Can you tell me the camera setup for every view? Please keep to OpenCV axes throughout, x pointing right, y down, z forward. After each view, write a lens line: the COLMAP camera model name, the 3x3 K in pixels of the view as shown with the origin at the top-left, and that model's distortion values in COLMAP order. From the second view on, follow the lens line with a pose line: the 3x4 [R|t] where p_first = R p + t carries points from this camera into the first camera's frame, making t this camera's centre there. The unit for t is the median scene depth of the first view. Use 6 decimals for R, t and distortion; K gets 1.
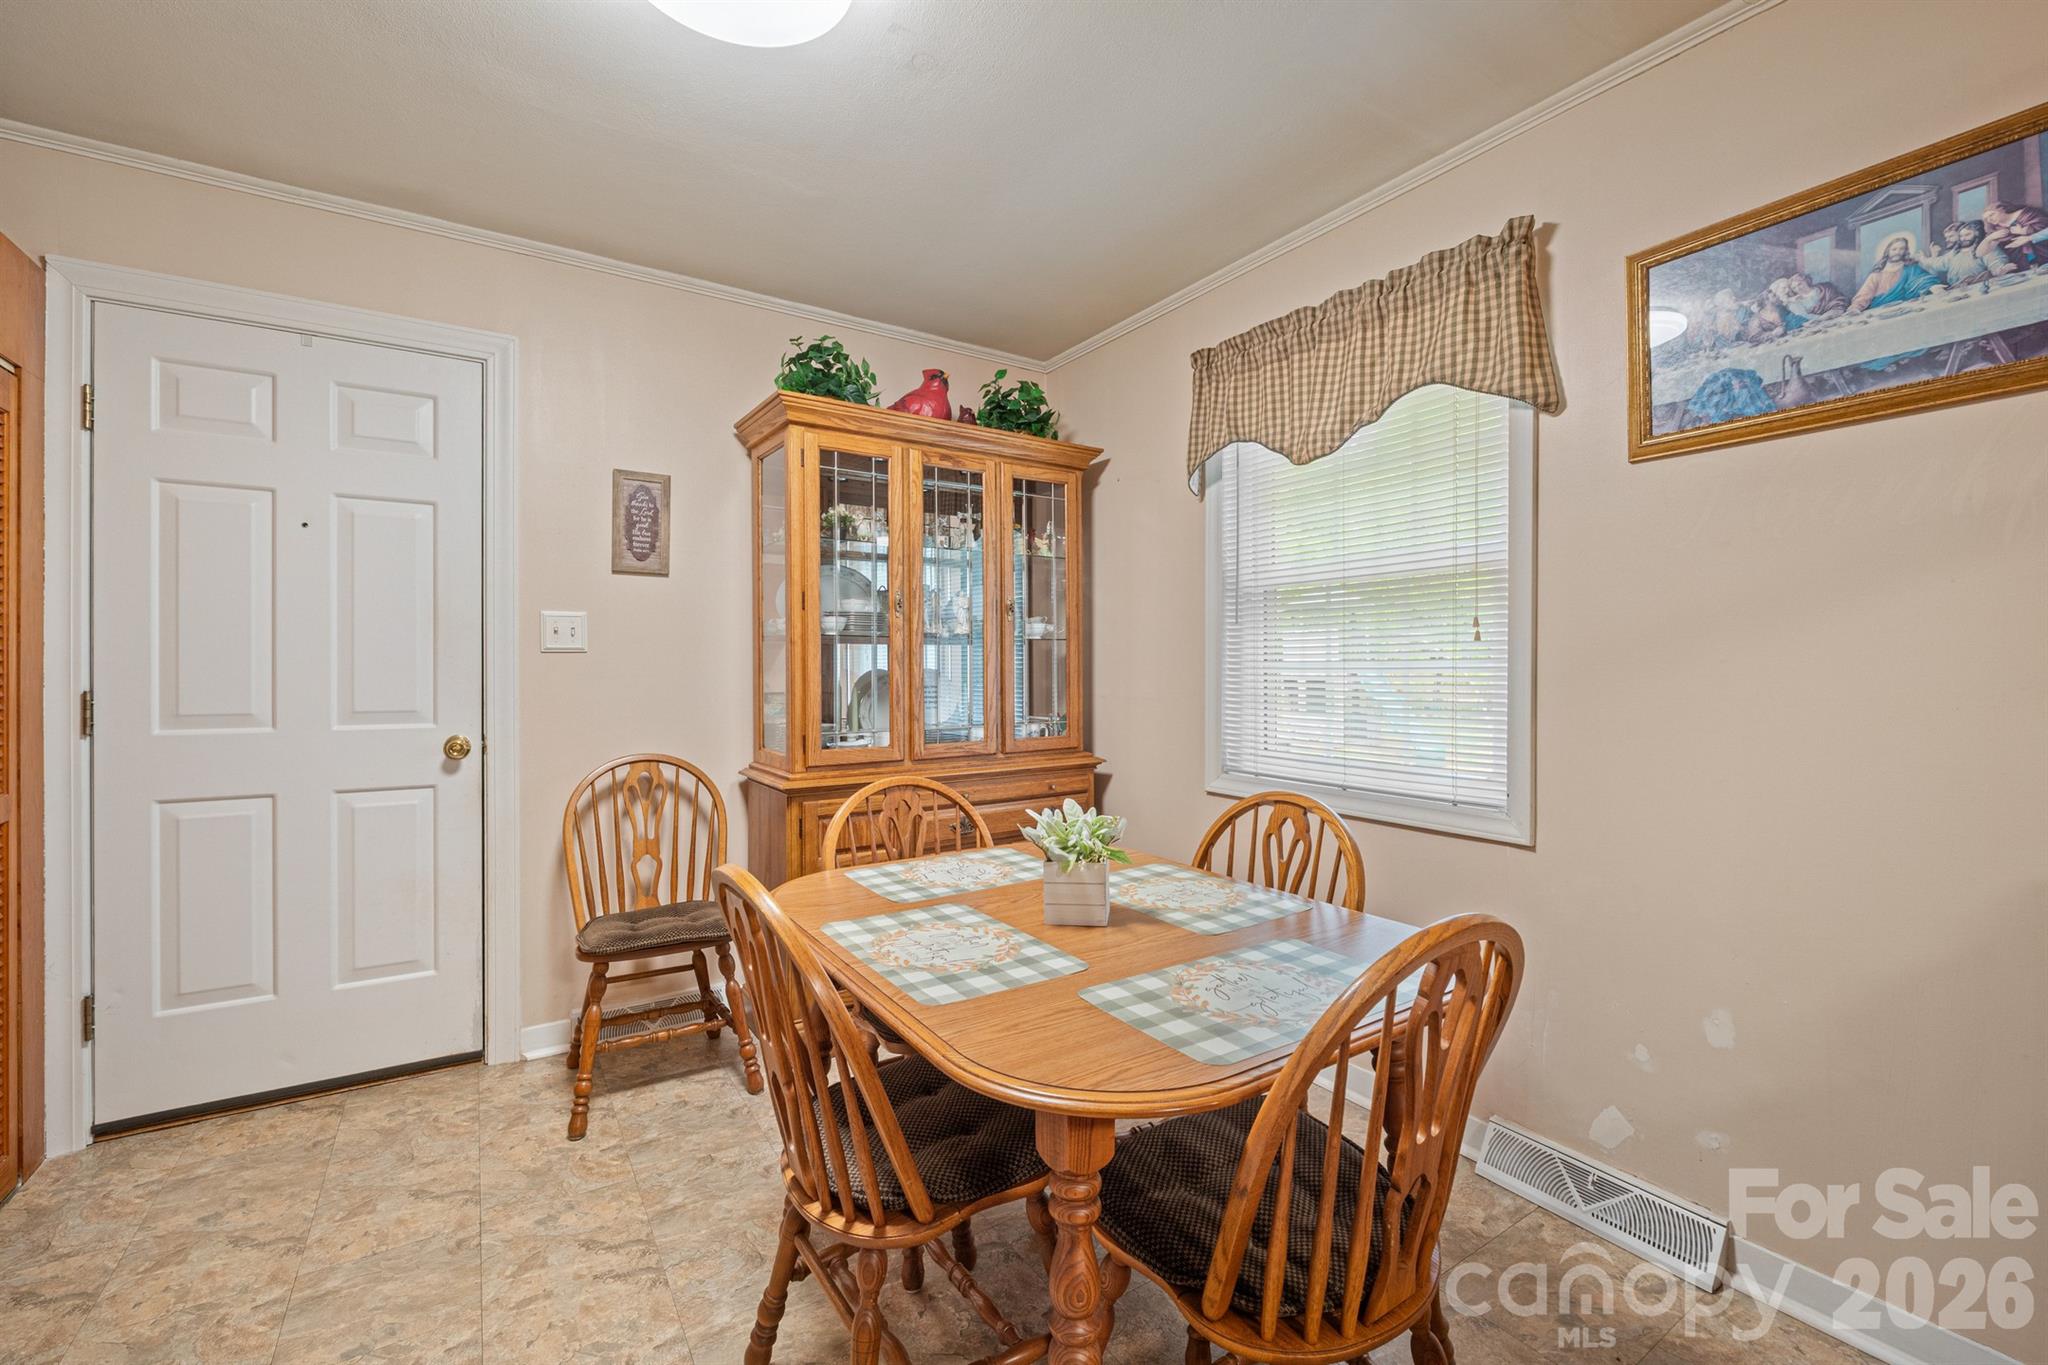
lens RADIAL K [[853.4, 0, 1027.9], [0, 853.4, 674.8], [0, 0, 1]] dist [-0.010889, 0.000087]
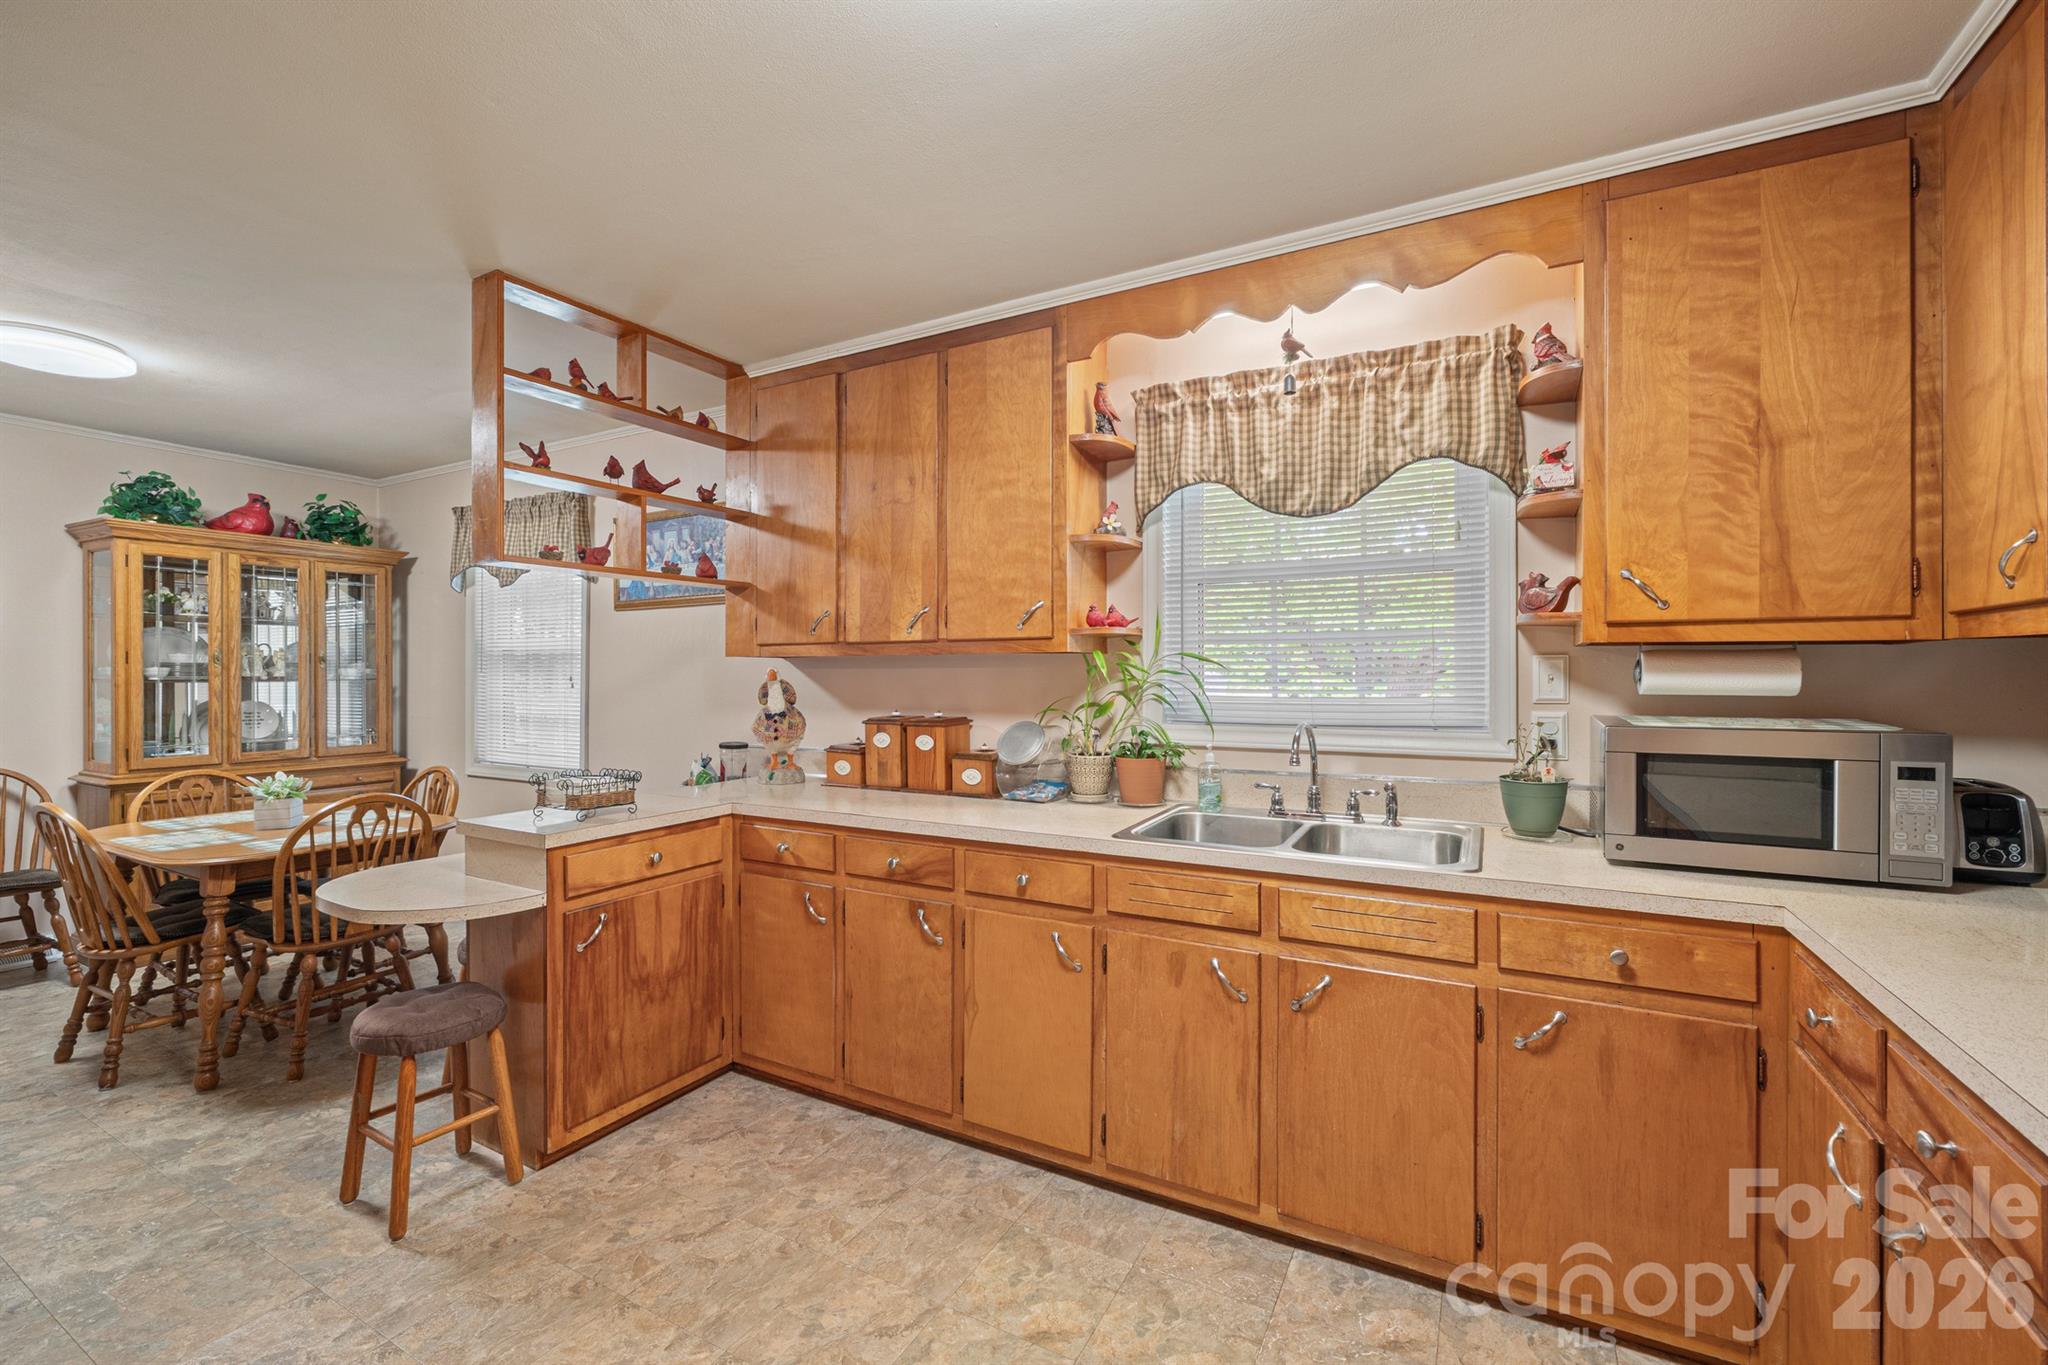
lens RADIAL K [[853.4, 0, 1027.9], [0, 853.4, 674.8], [0, 0, 1]] dist [-0.010889, 0.000087]
pose [[0.878130, 0.001769, 0.478419, 0.411320], [0.002516, 0.999962, -0.008317, -0.041036], [-0.478416, 0.008507, 0.878092, -1.034732]]
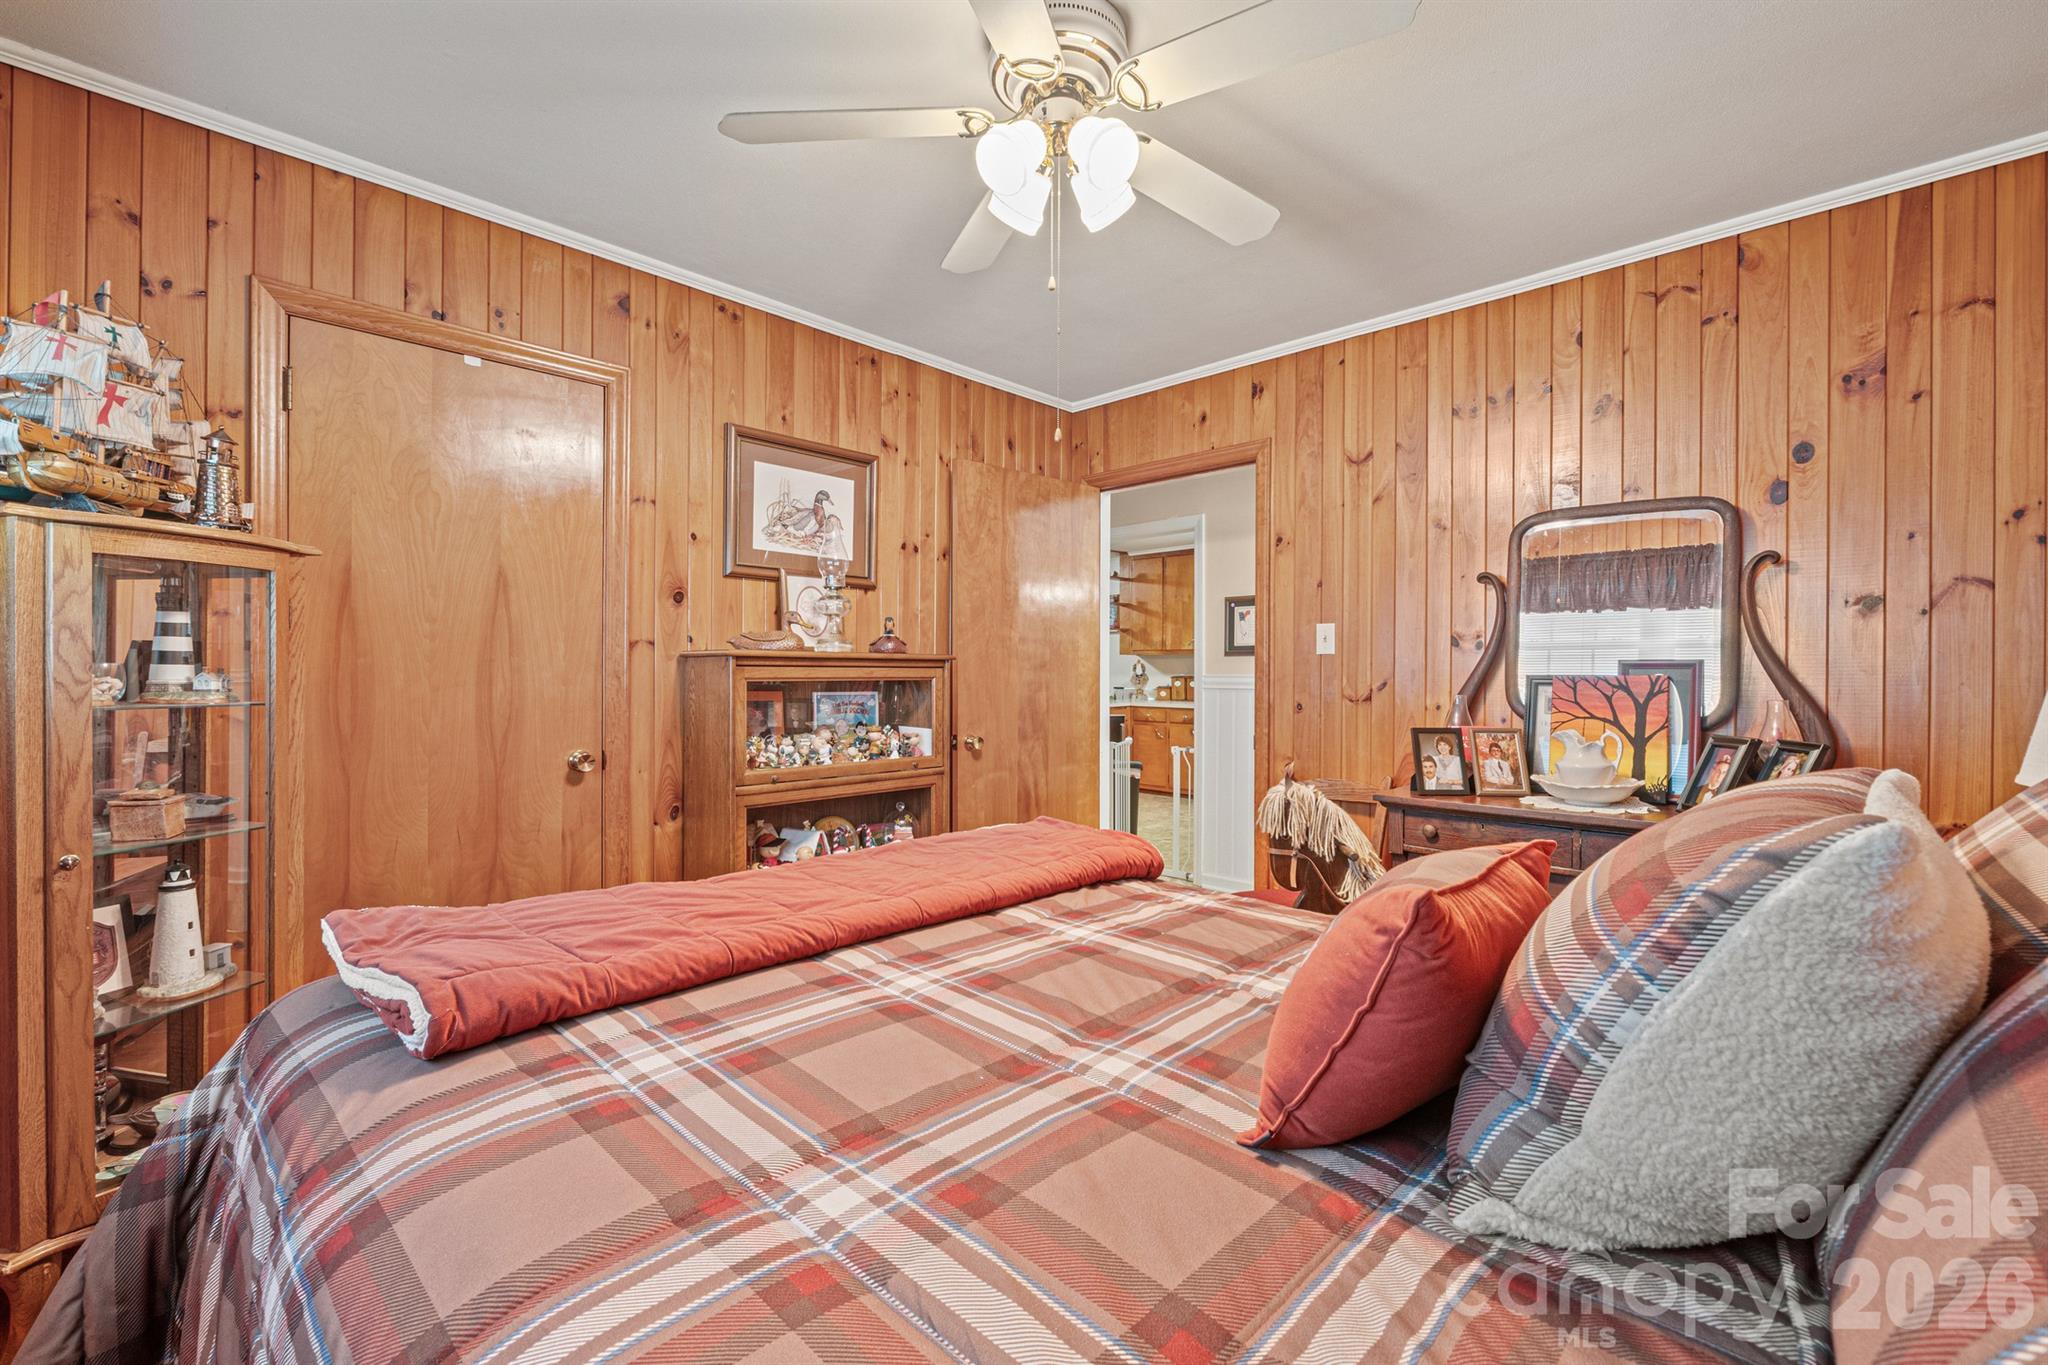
lens RADIAL K [[865.6, 0, 1030.0], [0, 865.6, 671.2], [0, 0, 1]] dist [-0.006514, -0.000138]
pose [[0.974582, 0.000860, 0.224030, -0.514409], [-0.000526, 0.999999, -0.001550, -0.006392], [-0.224031, 0.001392, 0.974581, -3.058052]]
